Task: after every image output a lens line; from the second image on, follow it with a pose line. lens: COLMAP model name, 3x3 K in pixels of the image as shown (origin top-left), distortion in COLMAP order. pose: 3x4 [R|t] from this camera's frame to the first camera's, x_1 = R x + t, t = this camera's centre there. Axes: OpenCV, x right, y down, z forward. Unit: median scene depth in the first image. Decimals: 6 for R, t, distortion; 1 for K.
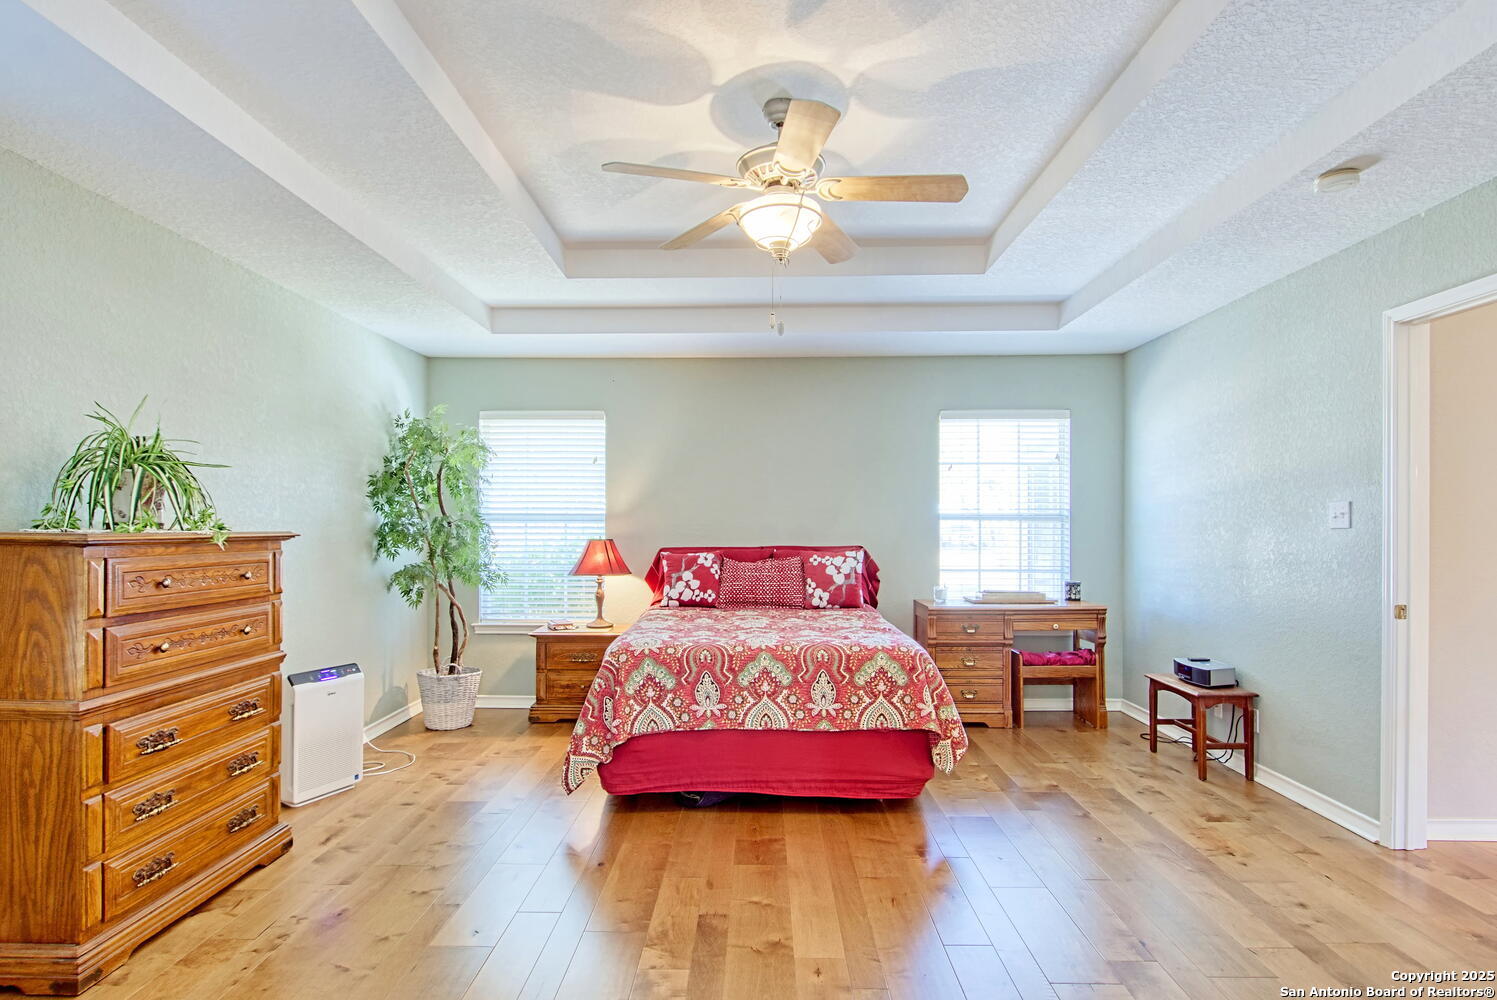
lens RADIAL K [[804.6, 0, 748.9], [0, 804.6, 514.9], [0, 0, 1]] dist [0.006594, 0.001021]
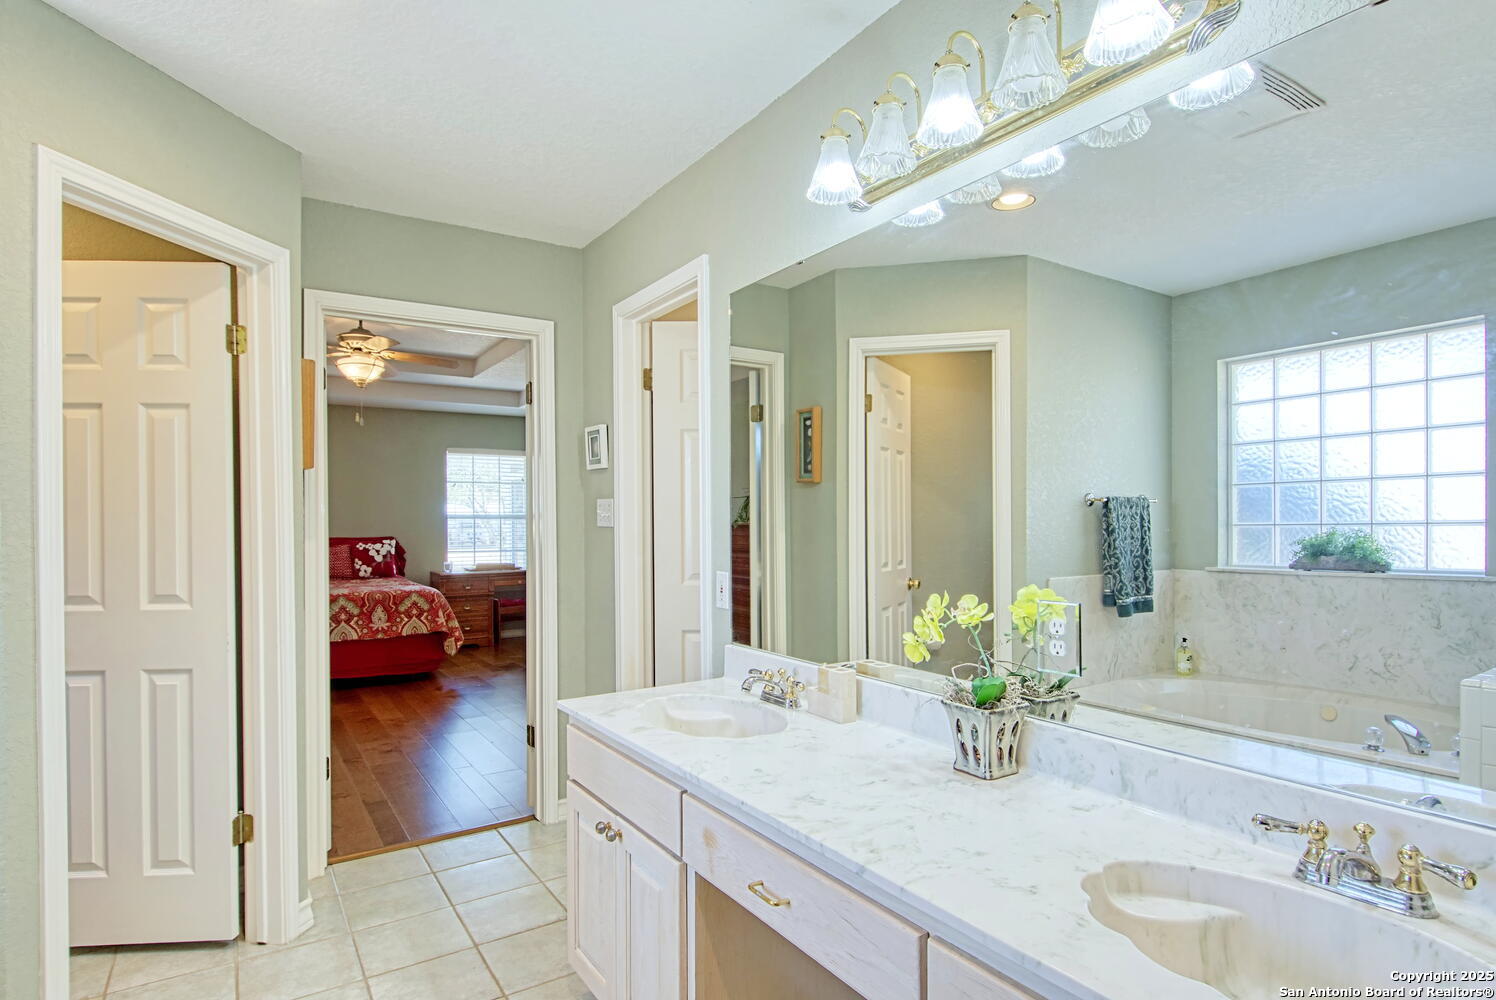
lens RADIAL K [[804.0, 0, 756.6], [0, 804.0, 528.4], [0, 0, 1]] dist [0.006594, 0.001021]
pose [[0.825580, -0.011282, 0.564172, -0.179504], [0.000055, 0.999802, 0.019914, -0.008412], [-0.564285, -0.016409, 0.825417, -0.757500]]
